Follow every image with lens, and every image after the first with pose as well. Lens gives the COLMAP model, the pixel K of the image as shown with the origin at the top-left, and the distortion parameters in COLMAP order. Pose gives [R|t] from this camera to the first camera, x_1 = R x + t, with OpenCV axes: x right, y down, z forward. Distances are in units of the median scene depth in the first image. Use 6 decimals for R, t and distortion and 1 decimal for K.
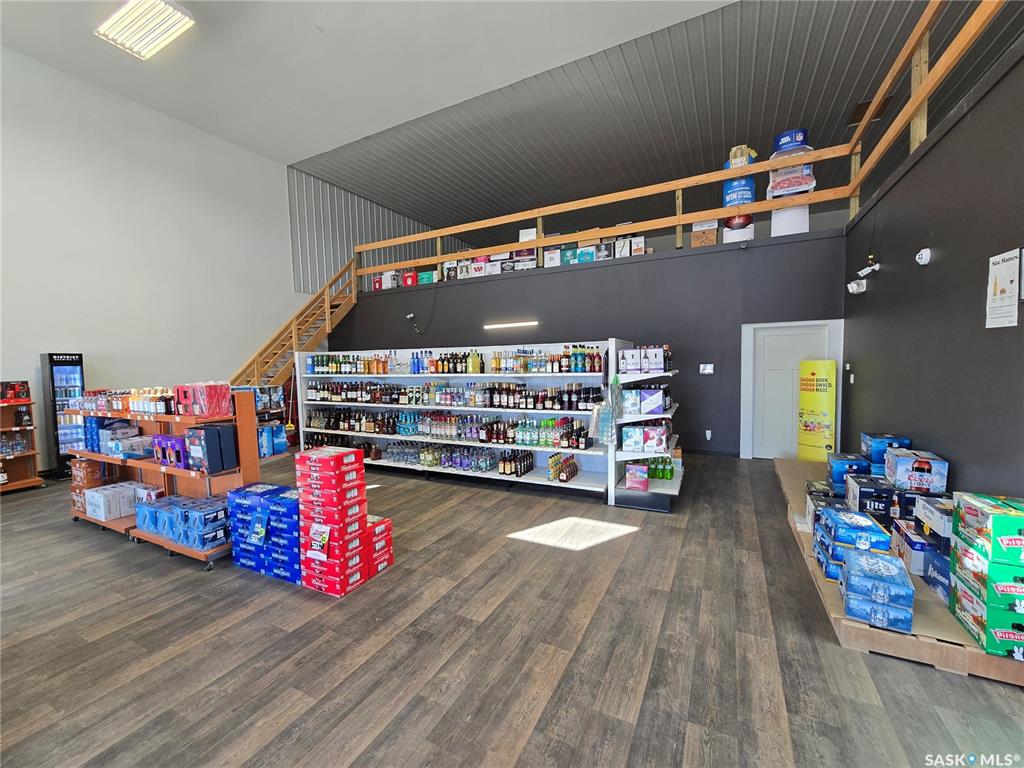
lens RADIAL K [[420.7, 0, 505.9], [0, 420.7, 390.6], [0, 0, 1]] dist [-0.001028, 0.000296]
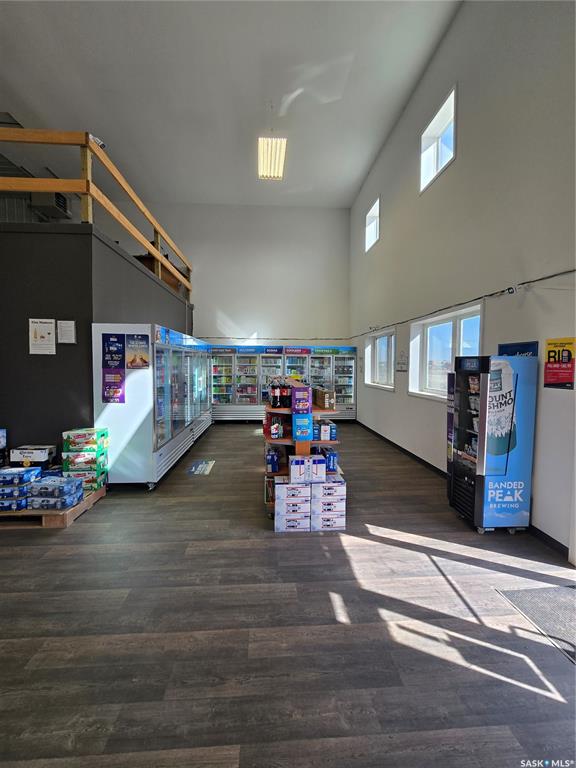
lens RADIAL K [[314.4, 0, 283.8], [0, 314.4, 378.5], [0, 0, 1]] dist [-0.004725, 0.000221]
pose [[-0.516682, -0.016324, 0.856022, -0.304018], [0.069169, 0.995754, 0.060738, -0.016353], [-0.853379, 0.090592, -0.513359, 0.308701]]
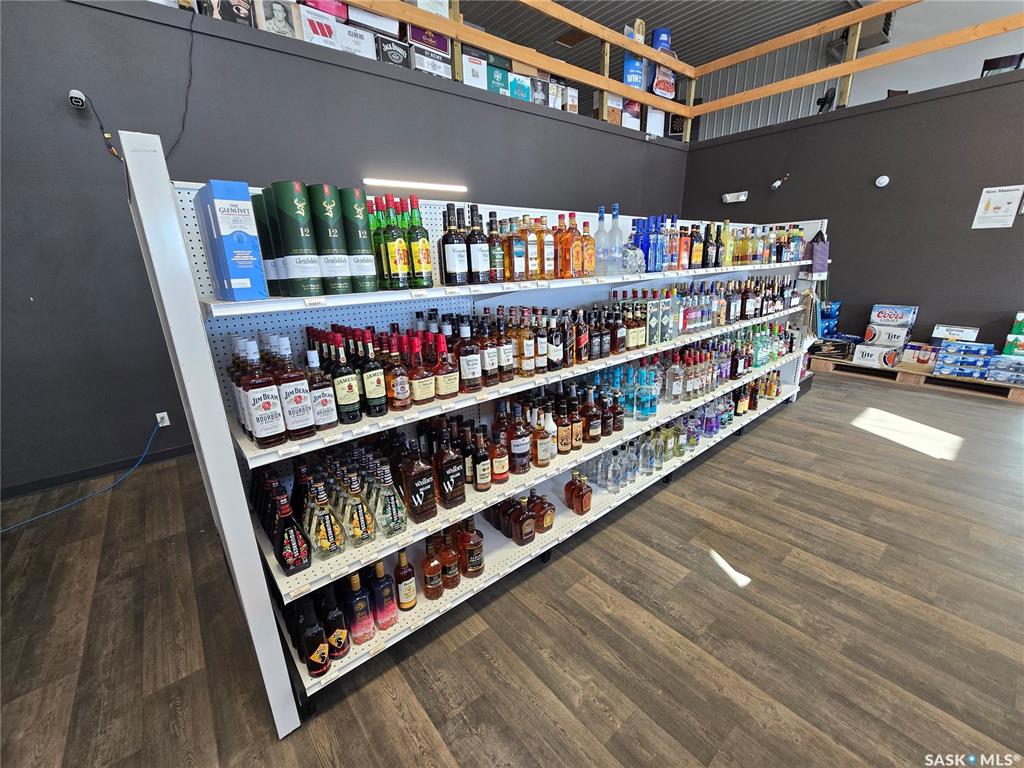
lens RADIAL K [[419.2, 0, 505.4], [0, 419.2, 391.0], [0, 0, 1]] dist [-0.004725, 0.000221]
pose [[0.389714, -0.267483, 0.881235, -0.627434], [0.083006, 0.963199, 0.255653, -0.040420], [-0.917187, -0.026483, 0.397575, 0.891382]]
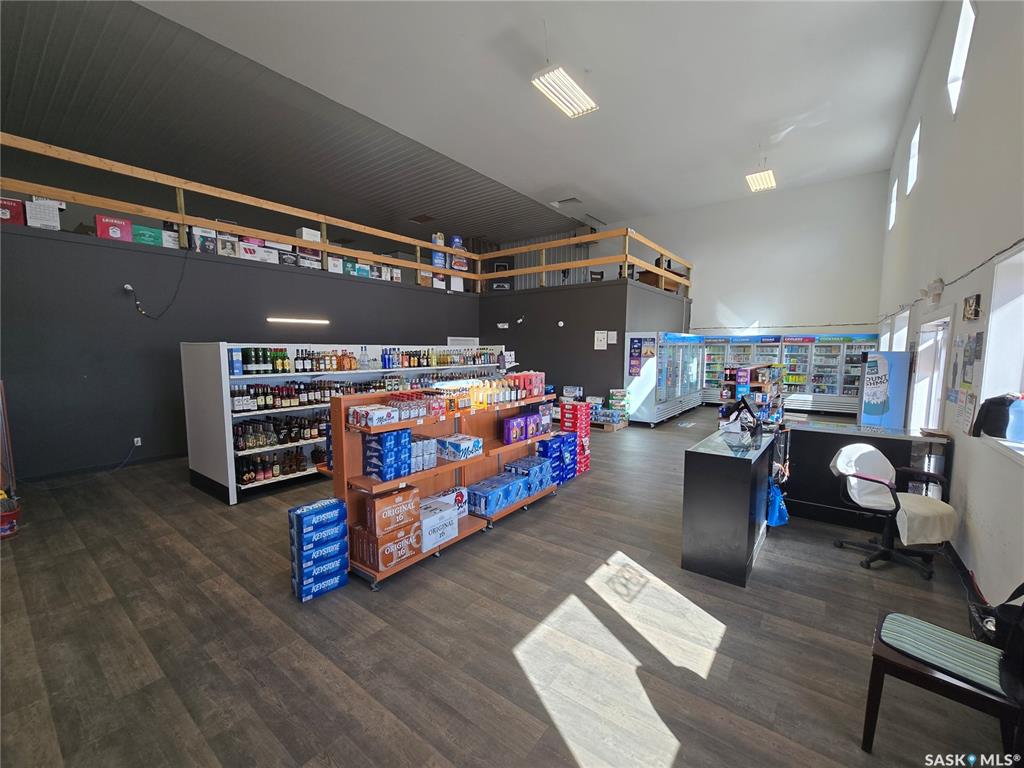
lens RADIAL K [[420.7, 0, 505.9], [0, 420.7, 390.6], [0, 0, 1]] dist [-0.001028, 0.000296]
pose [[0.175669, -0.074398, 0.981634, -1.154547], [0.067181, 0.995722, 0.063443, -0.029082], [-0.982154, 0.054802, 0.179916, 0.464083]]
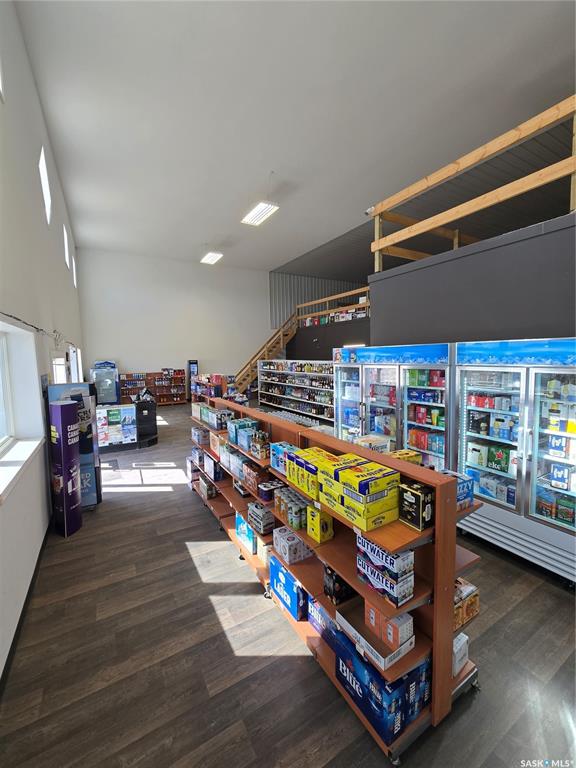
lens RADIAL K [[314.4, 0, 283.8], [0, 314.4, 378.5], [0, 0, 1]] dist [-0.004725, 0.000221]
pose [[0.847600, 0.046726, -0.528574, 0.671897], [-0.037155, 0.998897, 0.028722, -0.044882], [0.529333, -0.004706, 0.848401, -0.545177]]
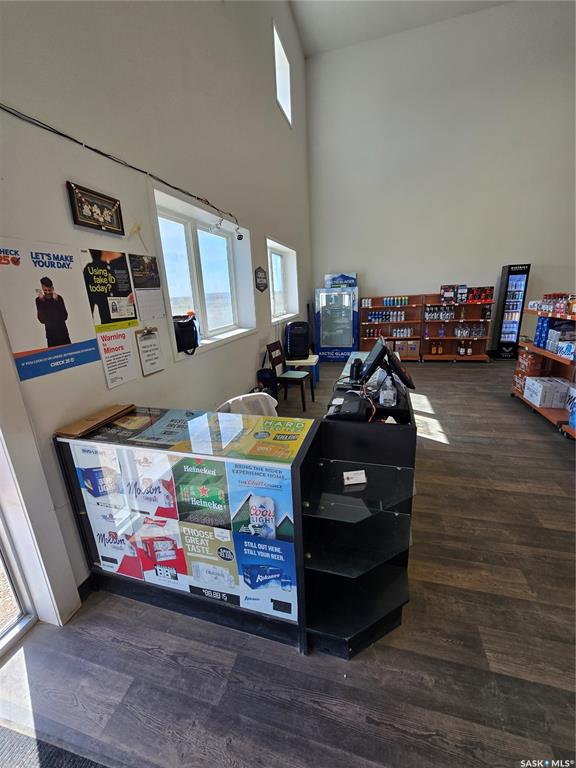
lens RADIAL K [[315.5, 0, 281.4], [0, 315.5, 379.8], [0, 0, 1]] dist [-0.001028, 0.000296]
pose [[0.208531, 0.271557, -0.939559, -0.180619], [-0.021061, 0.961703, 0.273283, 0.003282], [0.977789, -0.037200, 0.206264, 0.062145]]
